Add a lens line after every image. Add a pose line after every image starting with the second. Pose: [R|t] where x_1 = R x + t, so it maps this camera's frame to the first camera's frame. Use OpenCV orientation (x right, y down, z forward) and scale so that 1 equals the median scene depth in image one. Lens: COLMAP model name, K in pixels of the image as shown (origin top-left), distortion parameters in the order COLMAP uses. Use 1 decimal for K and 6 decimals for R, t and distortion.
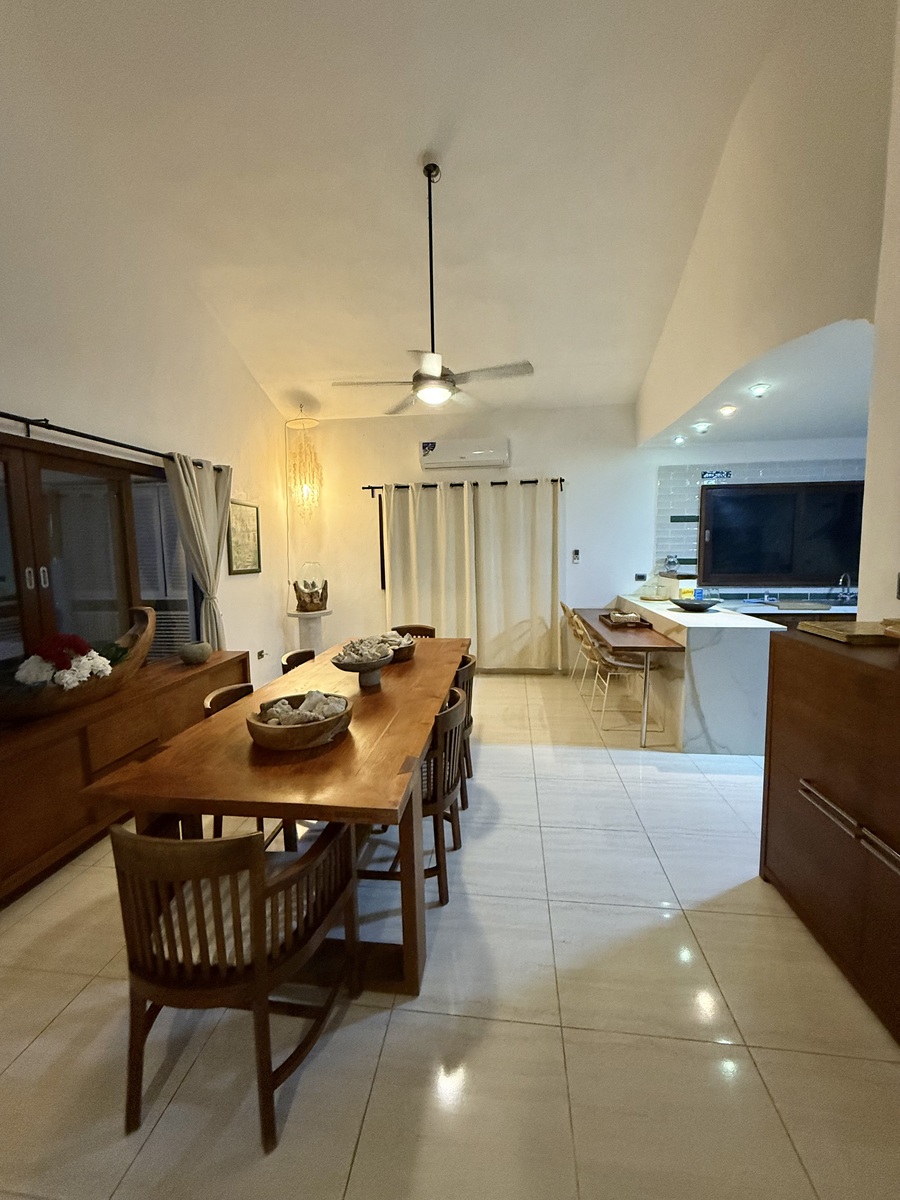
lens RADIAL K [[483.8, 0, 450.0], [0, 483.8, 600.0], [0, 0, 1]] dist [-0.001276, -0.000235]
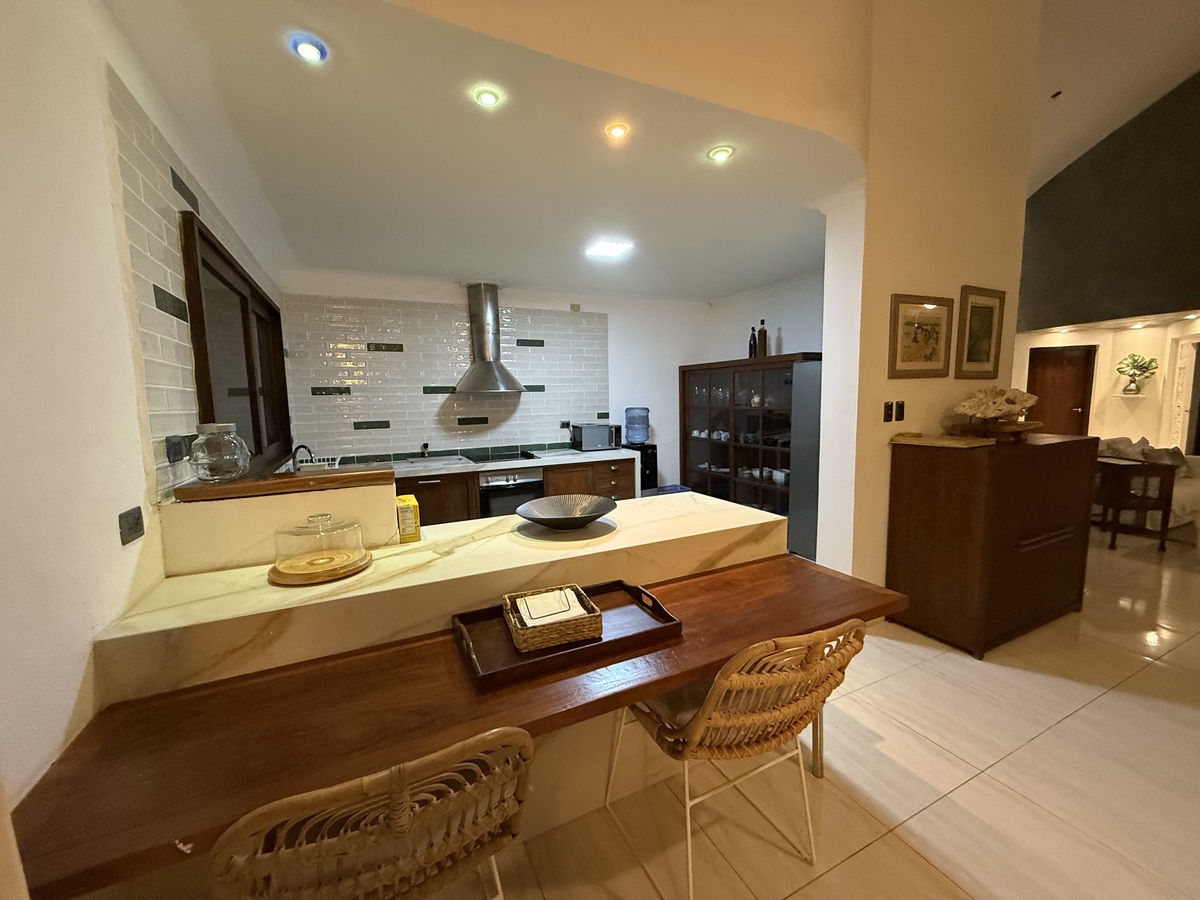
lens RADIAL K [[483.8, 0, 600.0], [0, 483.8, 450.0], [0, 0, 1]] dist [-0.001276, -0.000235]
pose [[-0.543267, -0.068626, 0.836750, 0.144990], [0.124922, 0.978952, 0.161395, -0.156713], [-0.830214, 0.192209, -0.523259, 1.603809]]
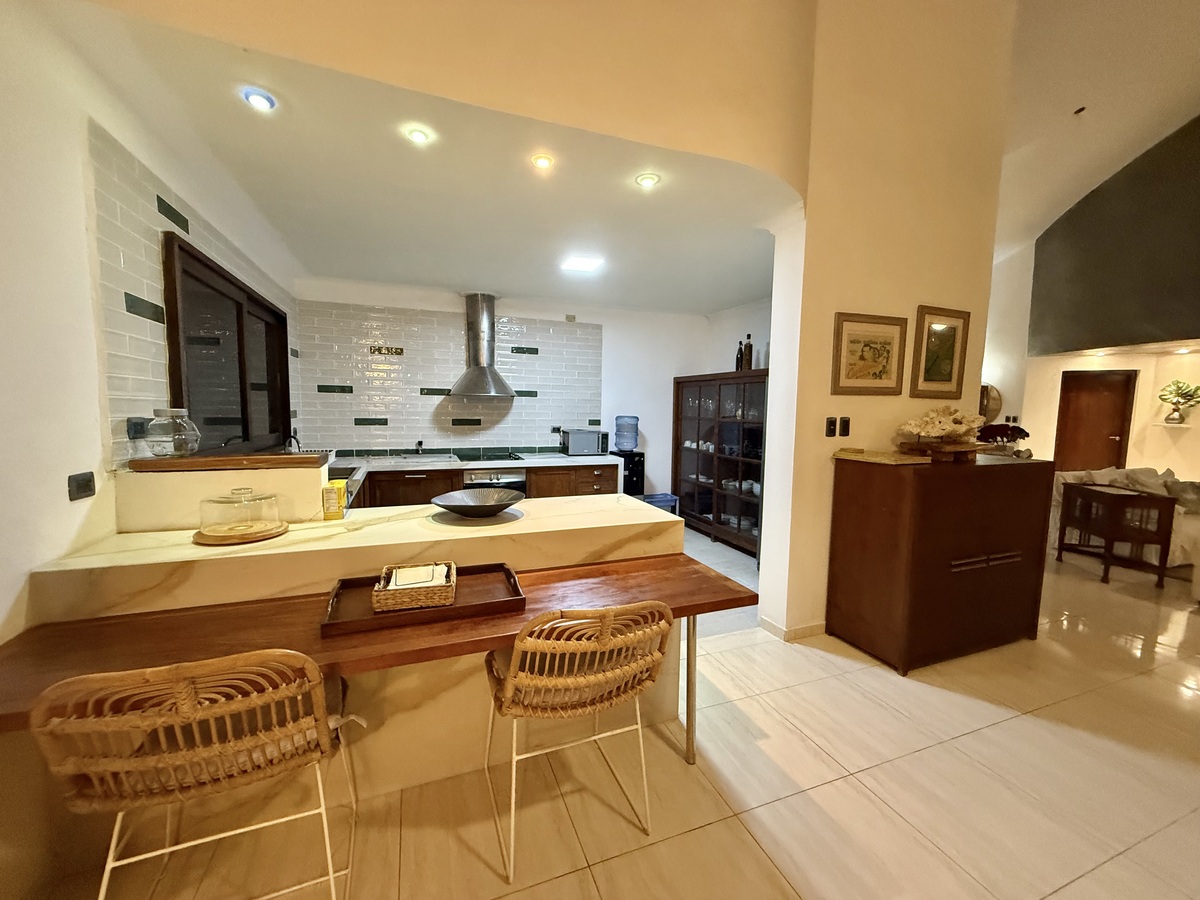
lens RADIAL K [[483.8, 0, 600.0], [0, 483.8, 450.0], [0, 0, 1]] dist [-0.001276, -0.000235]
pose [[-0.470172, -0.075023, 0.879380, 0.004605], [0.092034, 0.986781, 0.133393, -0.133386], [-0.877763, 0.143650, -0.457052, 1.484155]]
